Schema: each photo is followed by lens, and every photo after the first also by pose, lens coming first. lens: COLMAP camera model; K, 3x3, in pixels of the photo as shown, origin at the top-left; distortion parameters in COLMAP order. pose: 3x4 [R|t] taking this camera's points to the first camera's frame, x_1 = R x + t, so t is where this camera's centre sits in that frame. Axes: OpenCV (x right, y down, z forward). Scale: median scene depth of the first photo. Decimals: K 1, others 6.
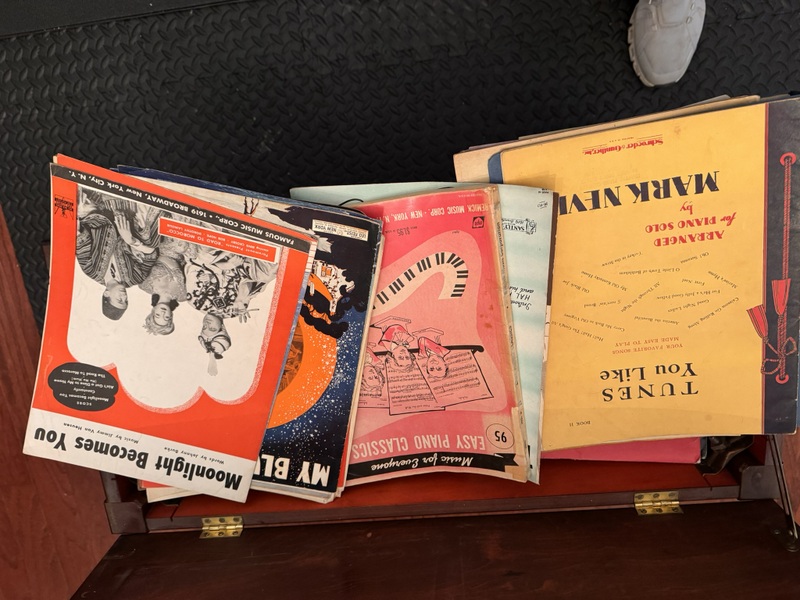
lens RADIAL K [[567.8, 0, 395.3], [0, 567.8, 298.0], [0, 0, 1]] dist [0.013193, -0.025192]
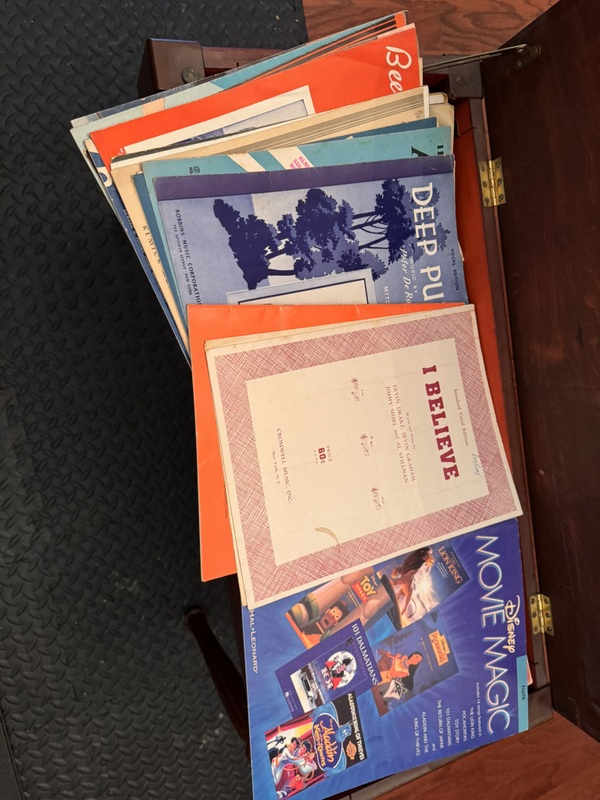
lens RADIAL K [[567.8, 0, 293.5], [0, 567.8, 399.6], [0, 0, 1]] dist [0.013193, -0.025192]
pose [[-0.080503, -0.996171, -0.034097, 0.097731], [0.992276, -0.083334, 0.091886, -0.063244], [-0.094375, -0.026437, 0.995186, 0.032848]]
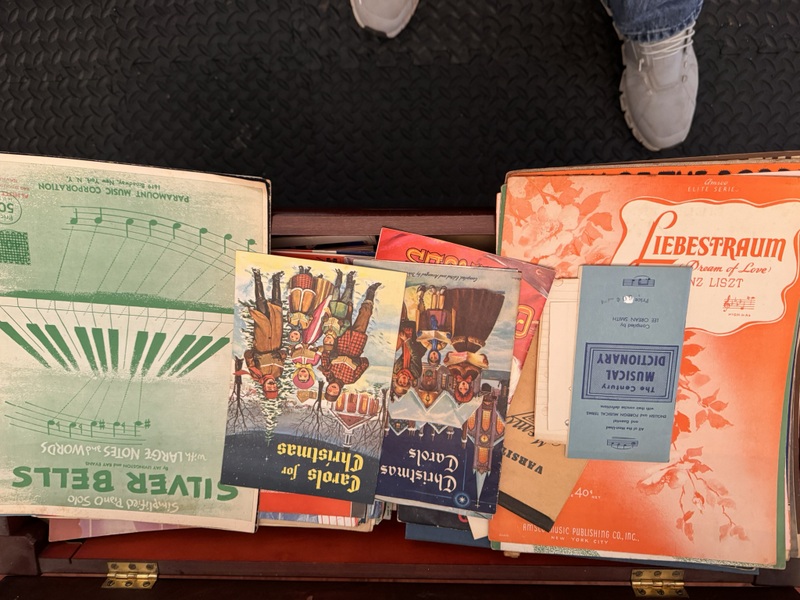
lens RADIAL K [[567.8, 0, 396.4], [0, 567.8, 303.1], [0, 0, 1]] dist [0.013193, -0.025192]
pose [[0.996120, 0.082580, 0.030423, 0.011878], [-0.080844, 0.995239, -0.054437, 0.018622], [-0.034774, 0.051766, 0.998054, 0.103255]]
